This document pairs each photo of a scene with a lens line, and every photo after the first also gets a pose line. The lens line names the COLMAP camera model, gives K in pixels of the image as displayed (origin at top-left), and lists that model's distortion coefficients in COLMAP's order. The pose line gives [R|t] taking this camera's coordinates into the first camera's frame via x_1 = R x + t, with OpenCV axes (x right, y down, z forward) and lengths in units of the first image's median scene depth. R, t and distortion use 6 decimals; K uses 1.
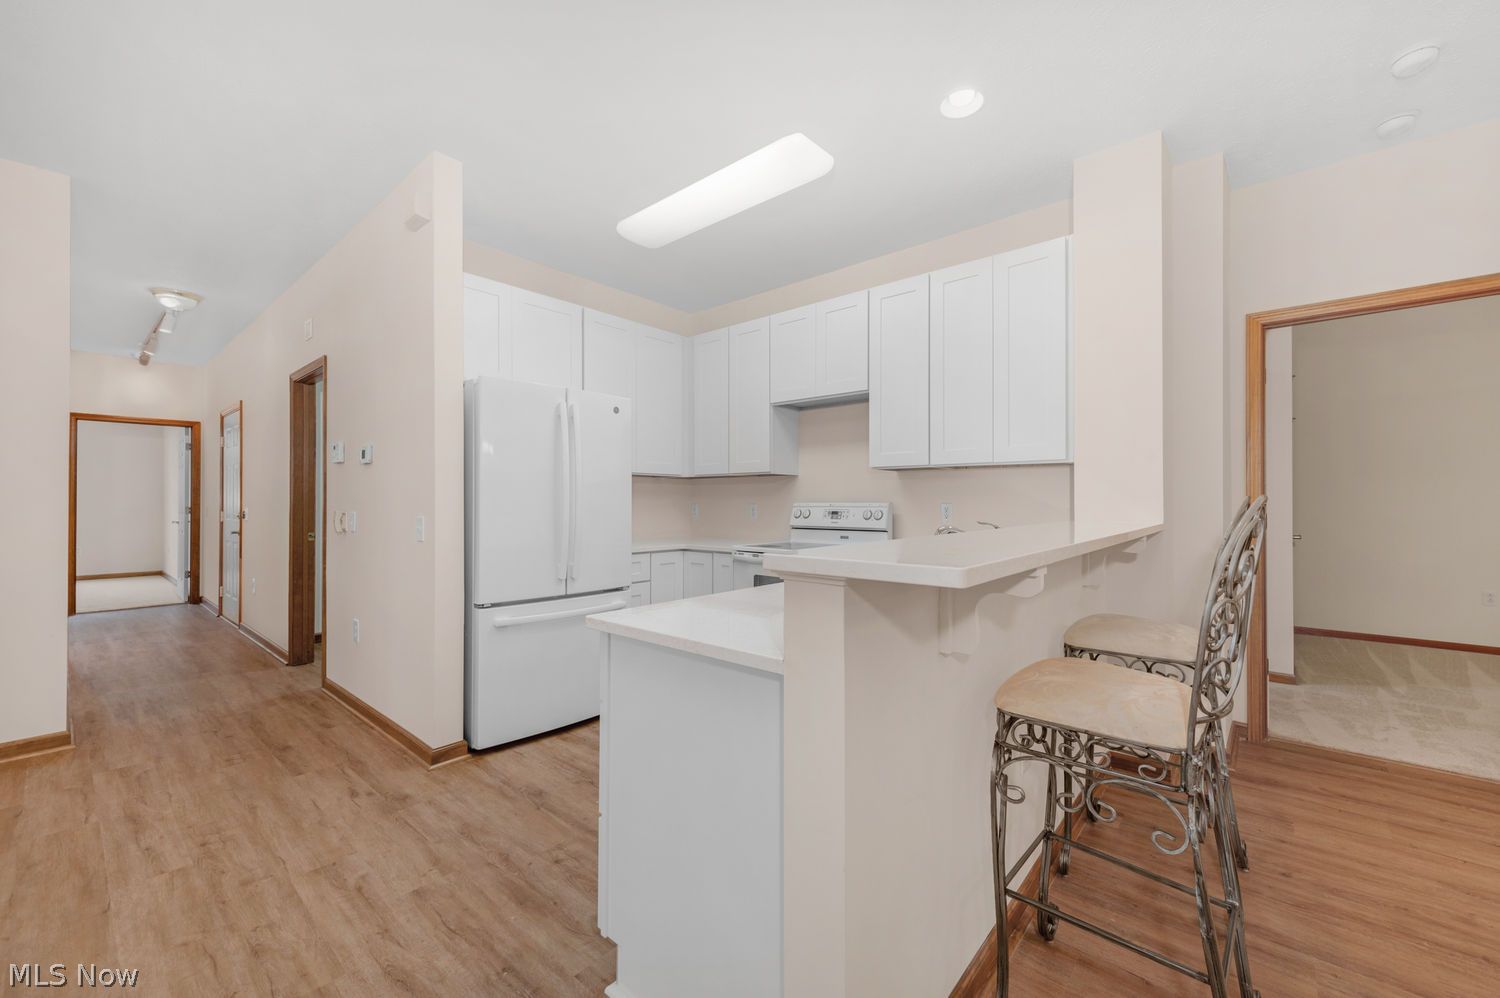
lens RADIAL K [[592.5, 0, 774.7], [0, 592.5, 498.5], [0, 0, 1]] dist [0.015586, -0.003858]
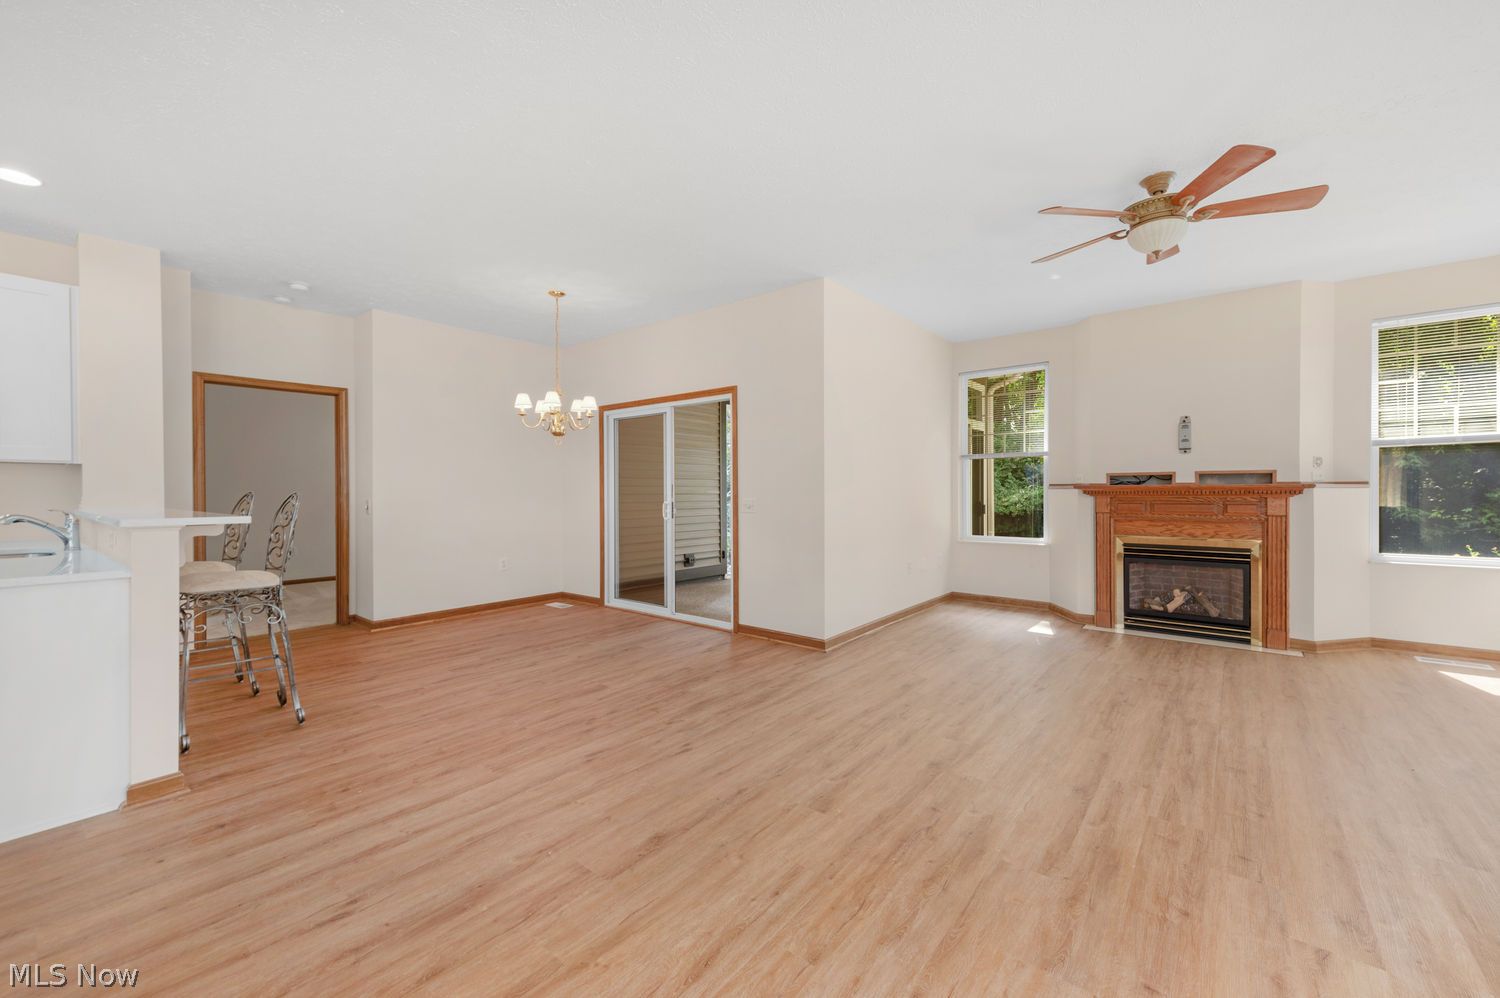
lens RADIAL K [[592.5, 0, 767.9], [0, 592.5, 495.4], [0, 0, 1]] dist [0.015586, -0.003858]
pose [[-0.025511, -0.006070, 0.999656, -0.800687], [-0.001980, 0.999980, 0.006021, -0.002891], [-0.999673, -0.001826, -0.025522, -0.442109]]
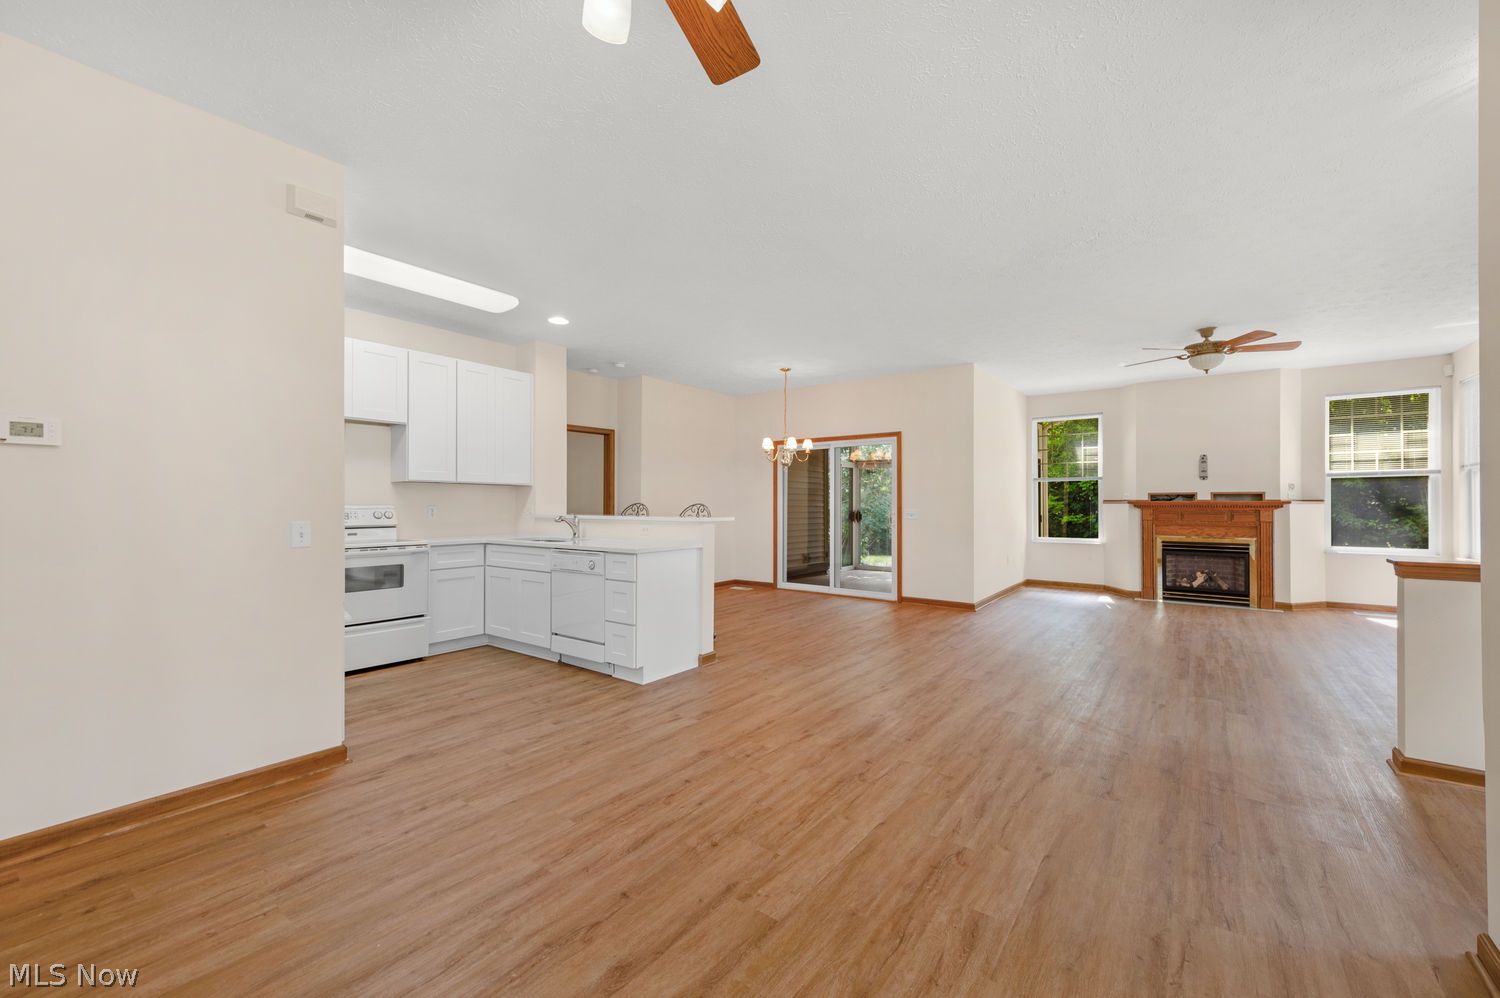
lens RADIAL K [[592.5, 0, 762.4], [0, 592.5, 498.6], [0, 0, 1]] dist [0.015586, -0.003858]
pose [[-0.058356, 0.009692, 0.998249, -1.513824], [-0.005975, 0.999932, -0.010057, -0.000316], [-0.998278, -0.006552, -0.058294, 0.308255]]
